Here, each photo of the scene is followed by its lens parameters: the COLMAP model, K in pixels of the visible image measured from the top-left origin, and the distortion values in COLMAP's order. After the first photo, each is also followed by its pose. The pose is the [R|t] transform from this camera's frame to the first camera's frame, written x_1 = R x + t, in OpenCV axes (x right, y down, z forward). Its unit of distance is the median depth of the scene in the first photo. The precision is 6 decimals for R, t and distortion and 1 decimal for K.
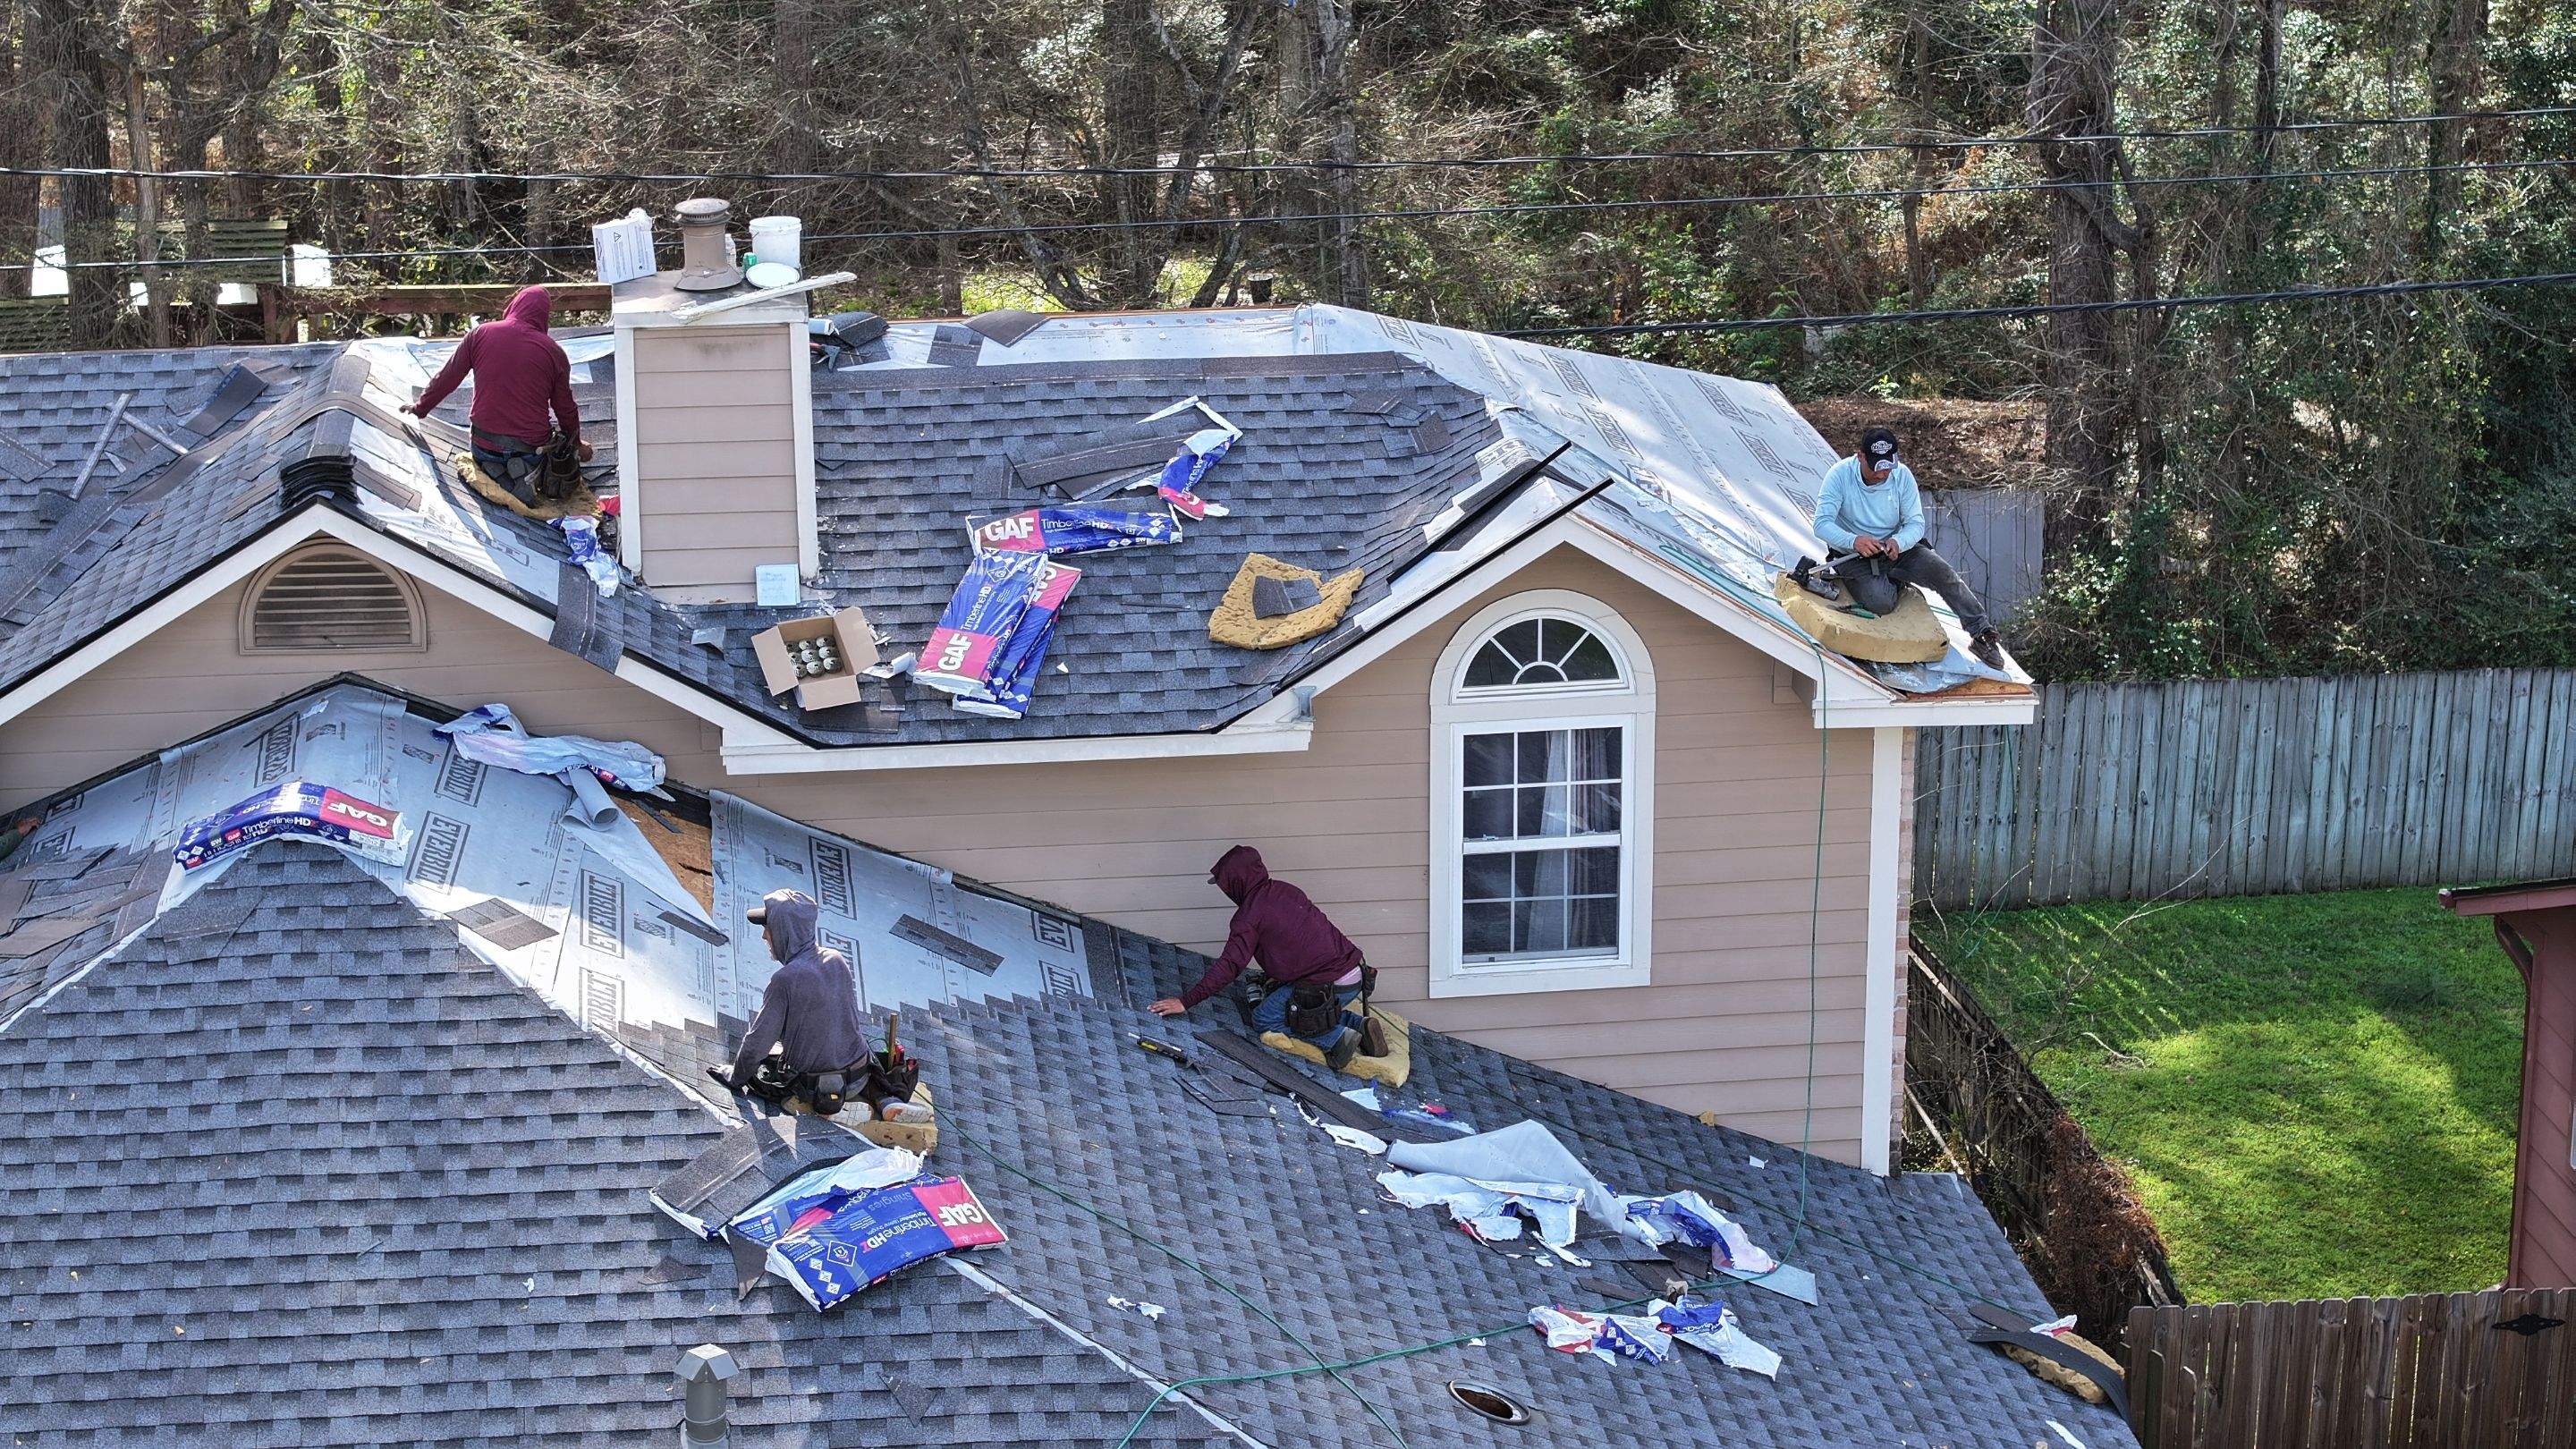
lens RADIAL K [[5193.3, 0, 1304.4], [0, 5193.3, 731.4], [0, 0, 1]] dist [-0.248166, 1.401657]
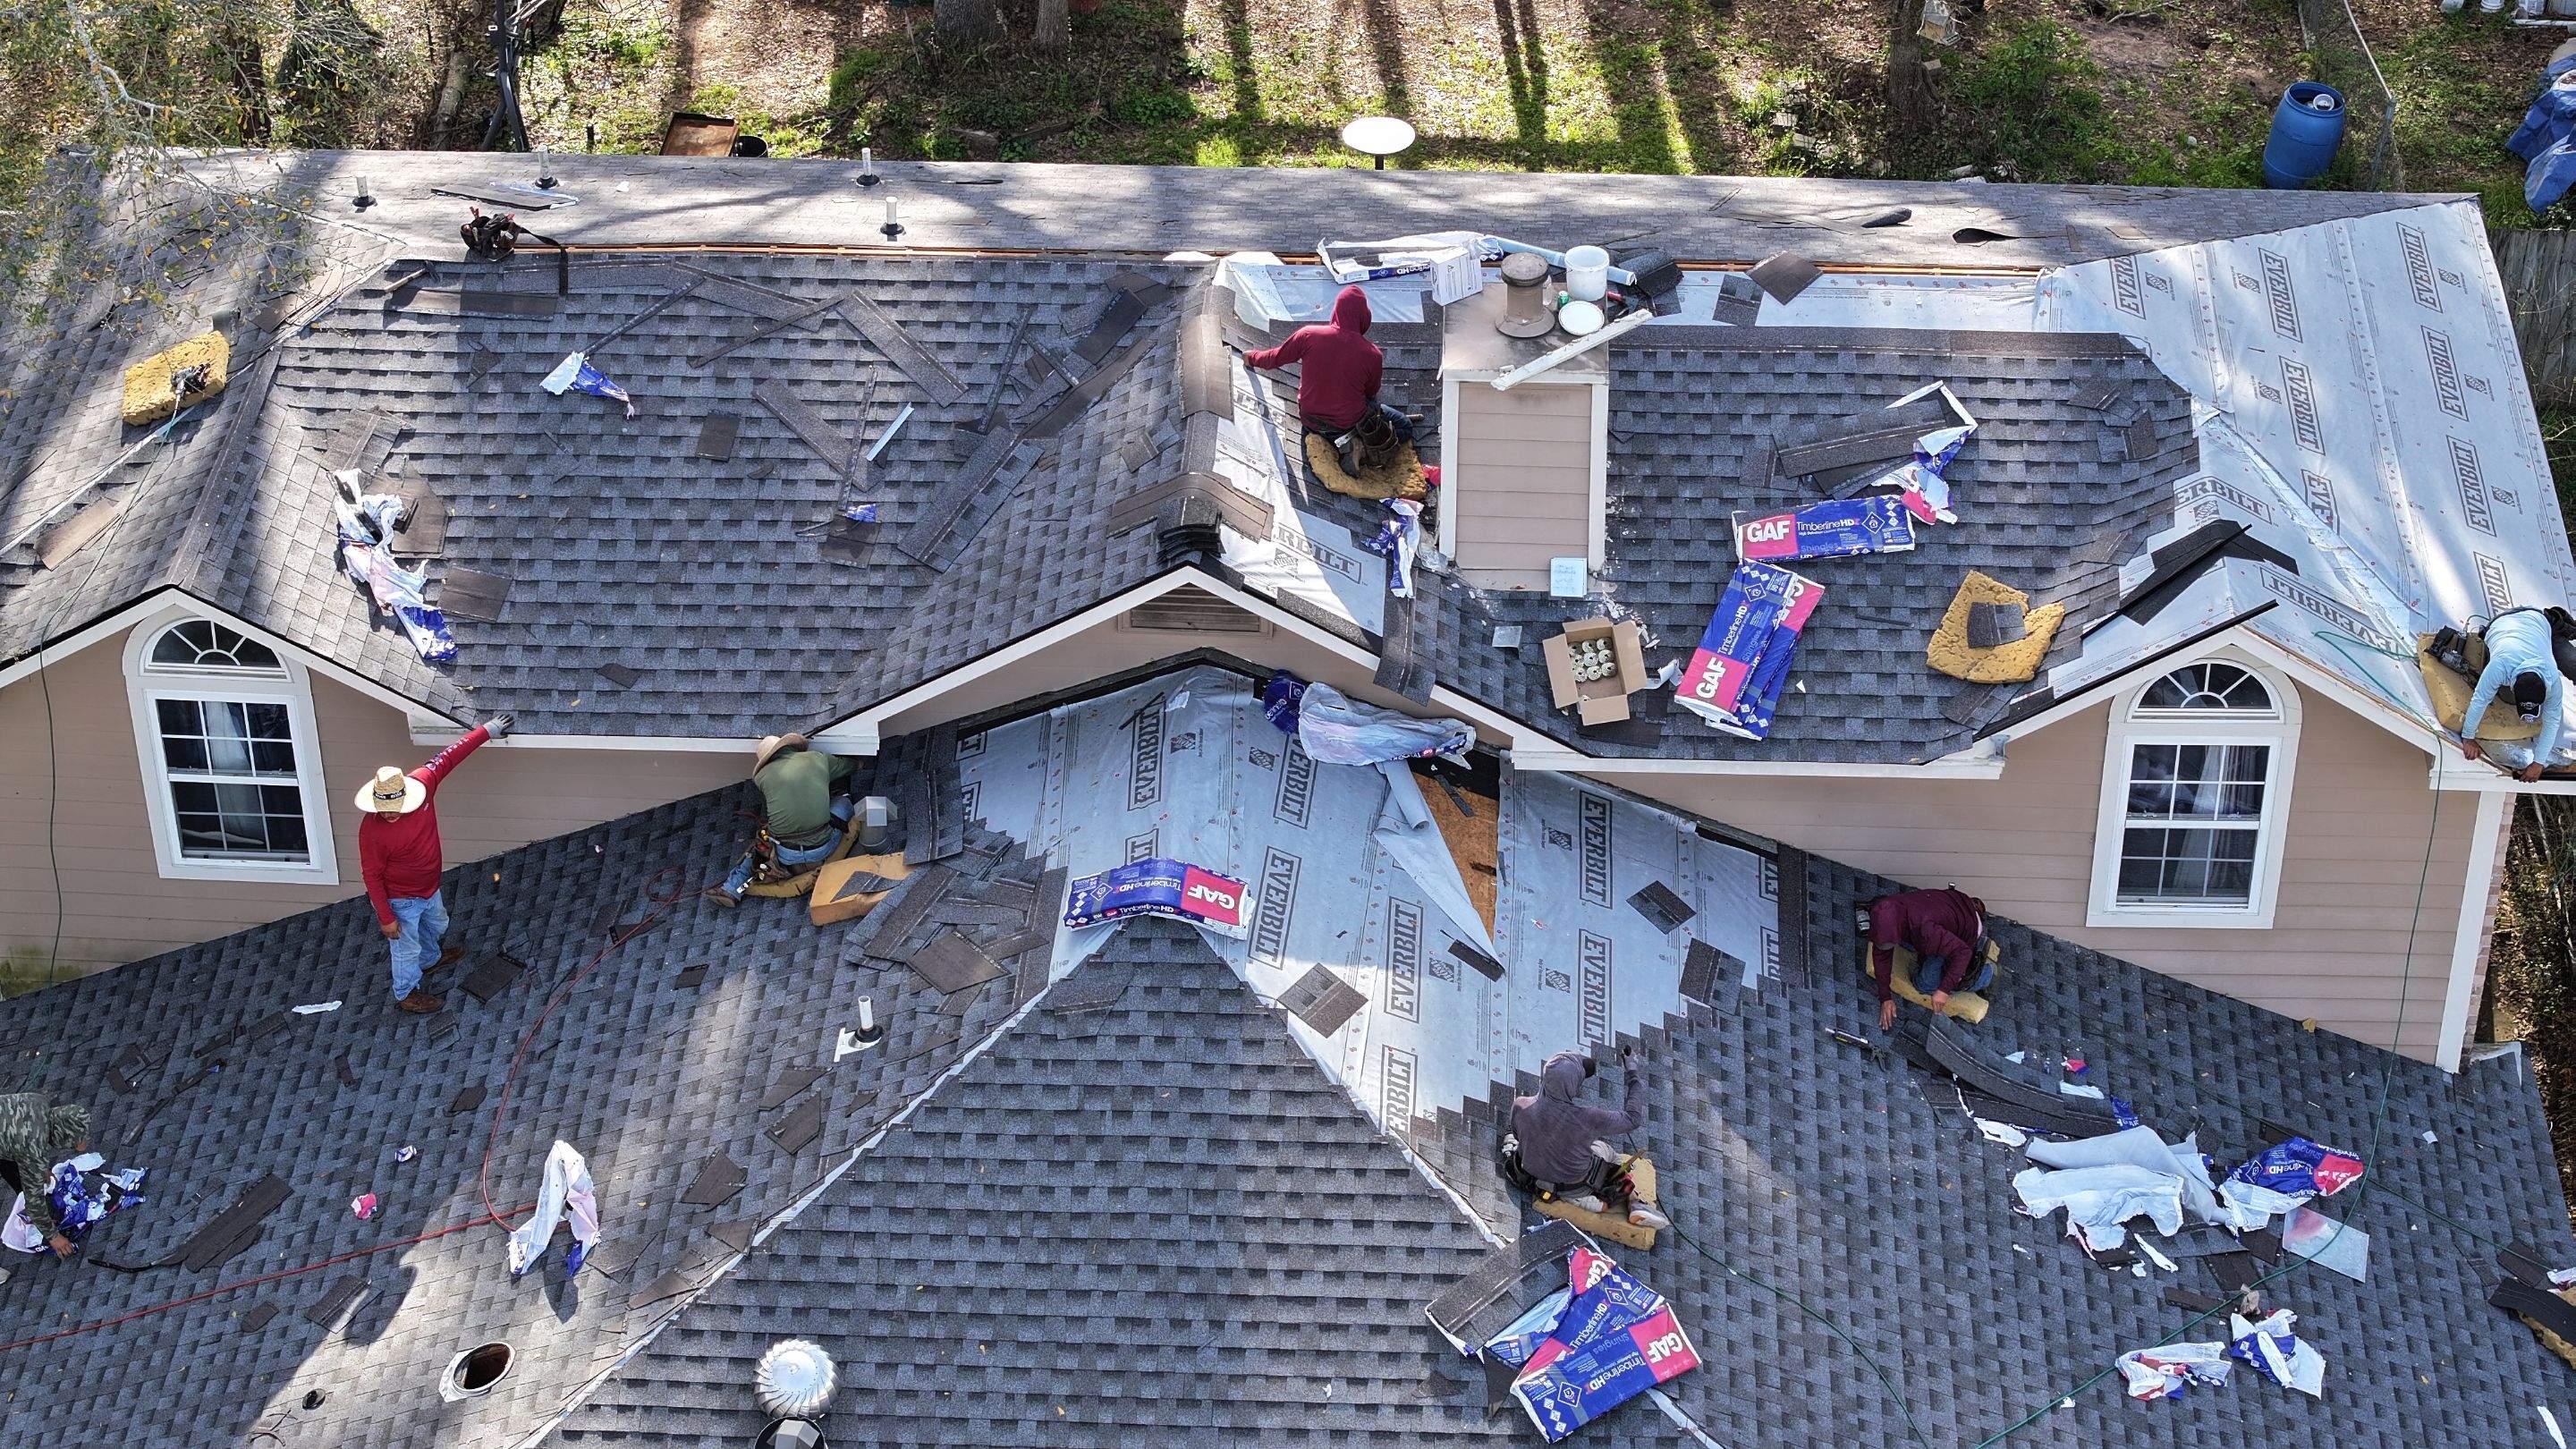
lens RADIAL K [[5193.3, 0, 1304.4], [0, 5193.3, 731.4], [0, 0, 1]] dist [-0.248166, 1.401657]
pose [[0.986037, 0.101015, -0.132388, -0.000406], [-0.050544, 0.939046, 0.340055, -0.396828], [0.158669, -0.328615, 0.931040, -0.128235]]
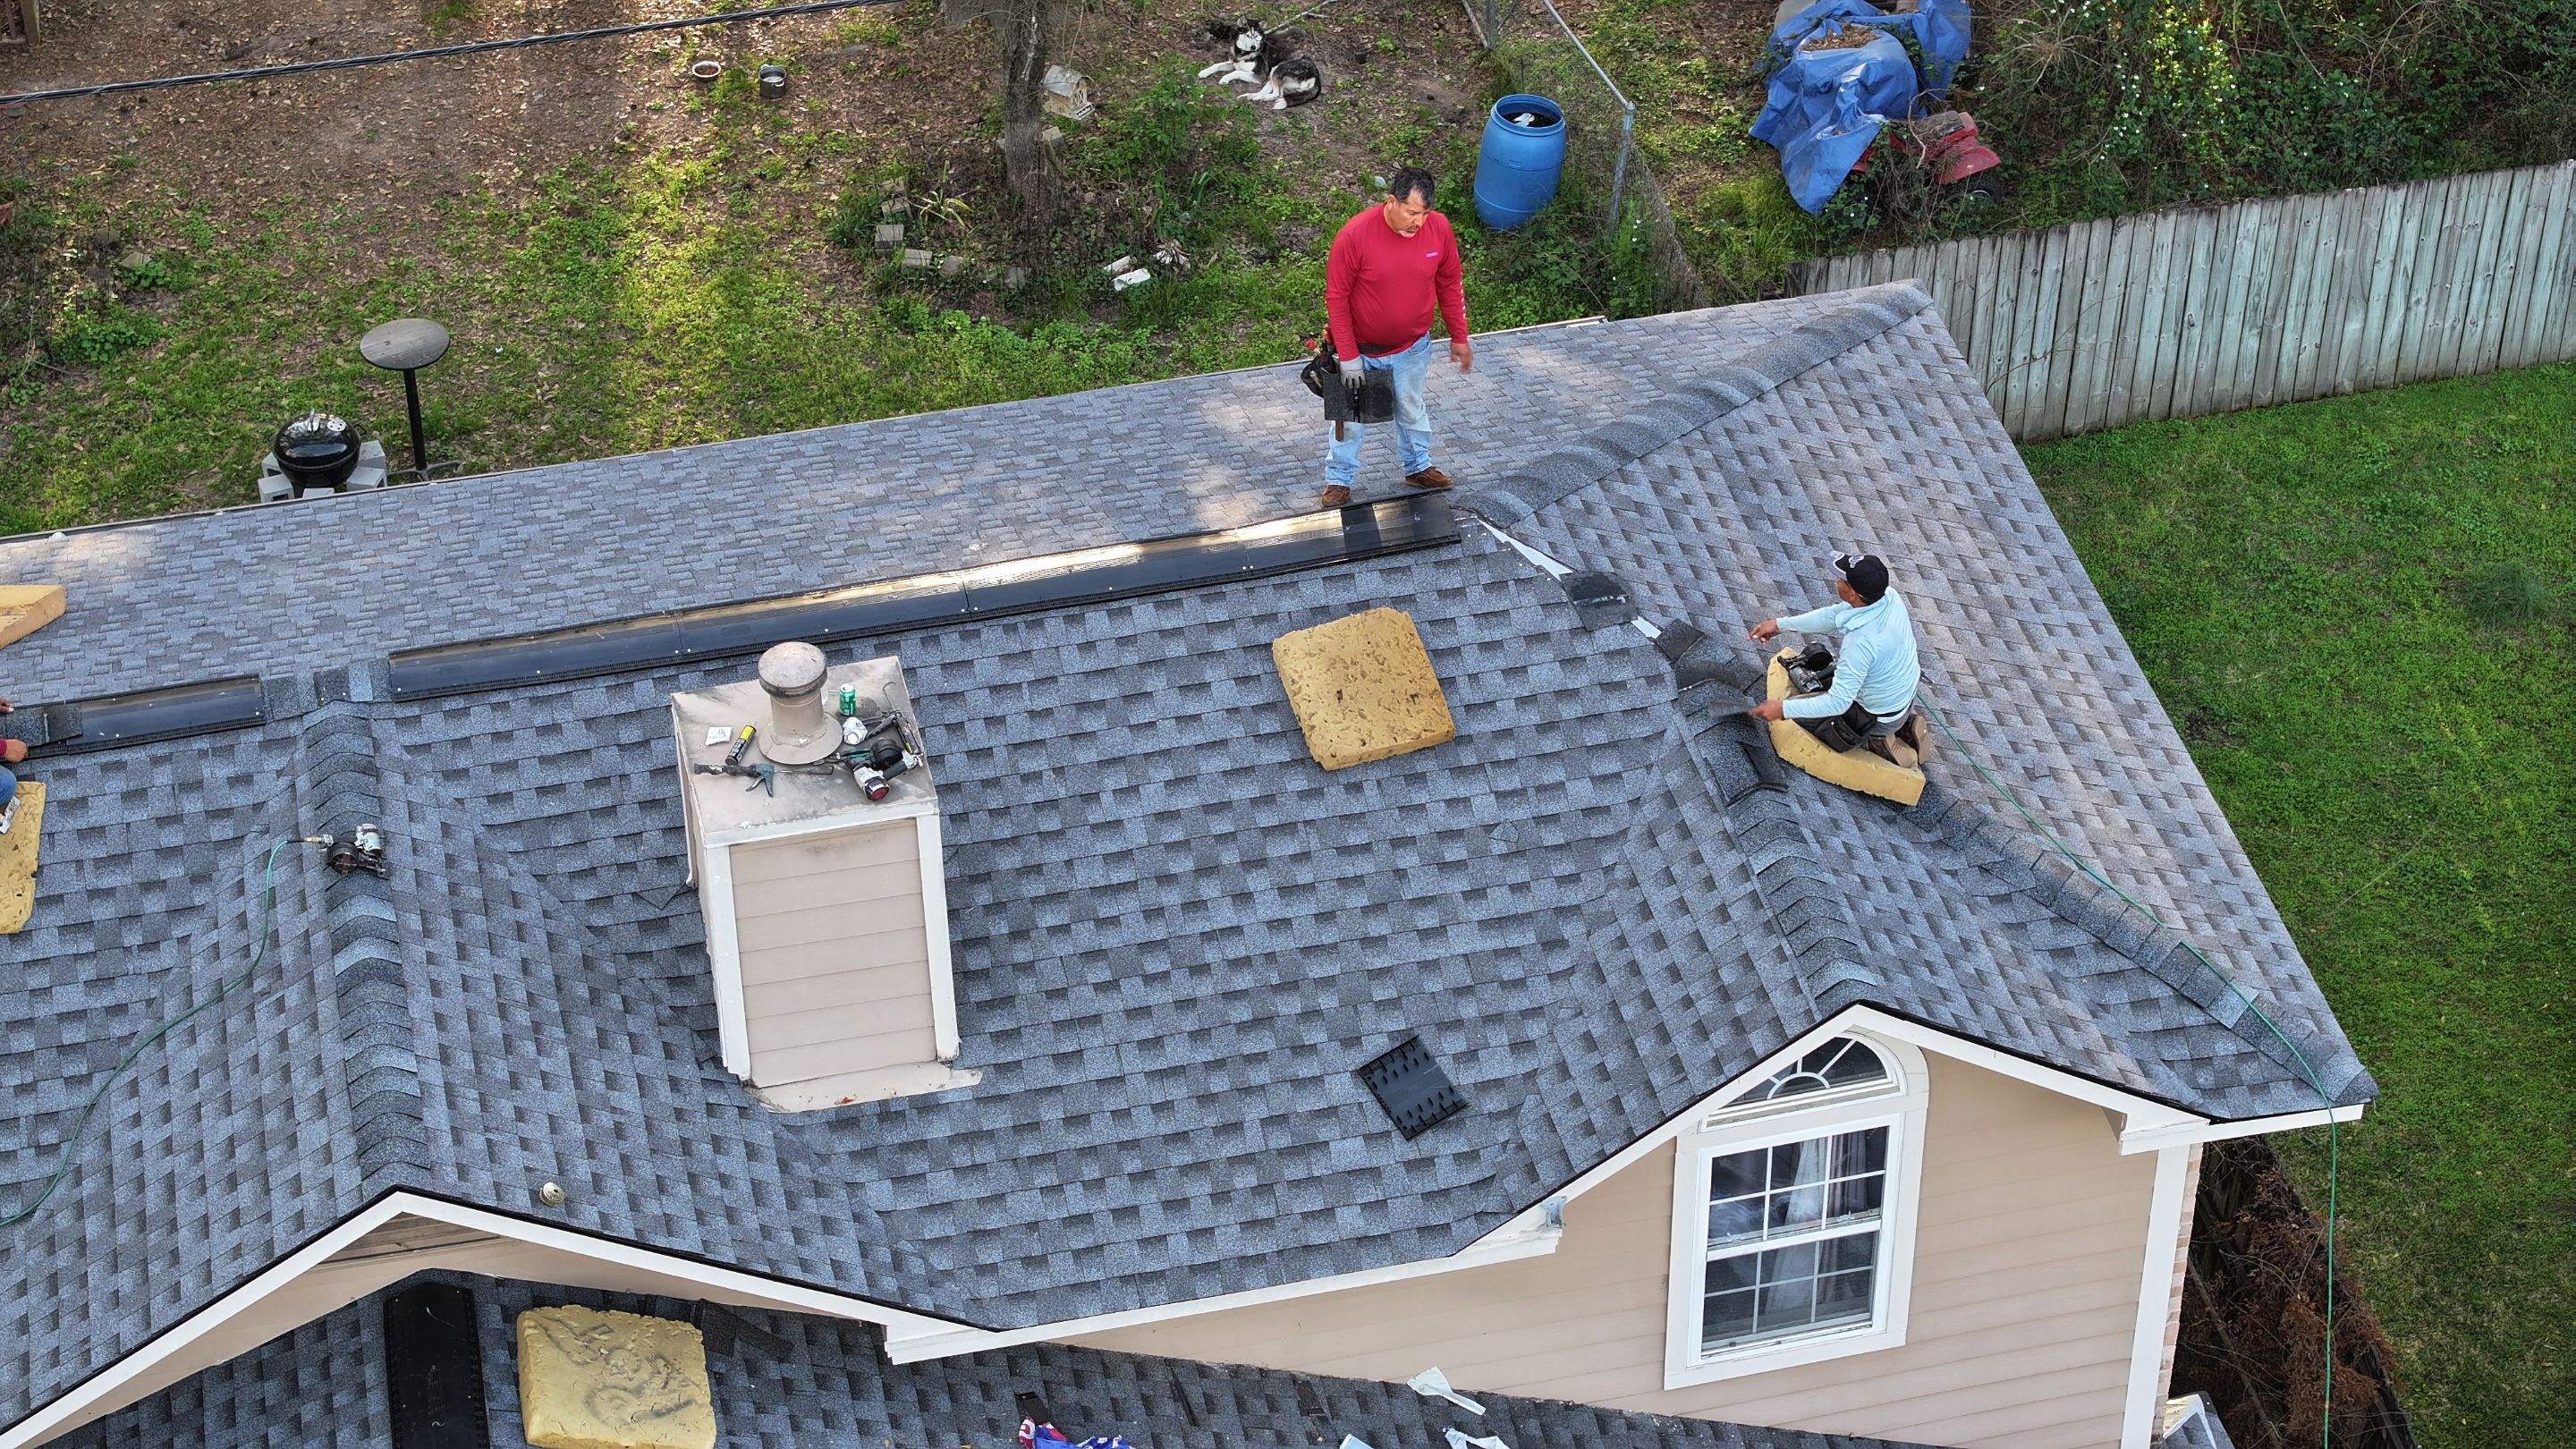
lens RADIAL K [[5193.3, 0, 1304.4], [0, 5193.3, 731.4], [0, 0, 1]] dist [-0.248166, 1.401657]
pose [[0.995018, -0.065692, 0.074990, -0.097977], [0.034588, 0.932952, 0.358335, -0.380625], [-0.093502, -0.353956, 0.930576, 0.229617]]
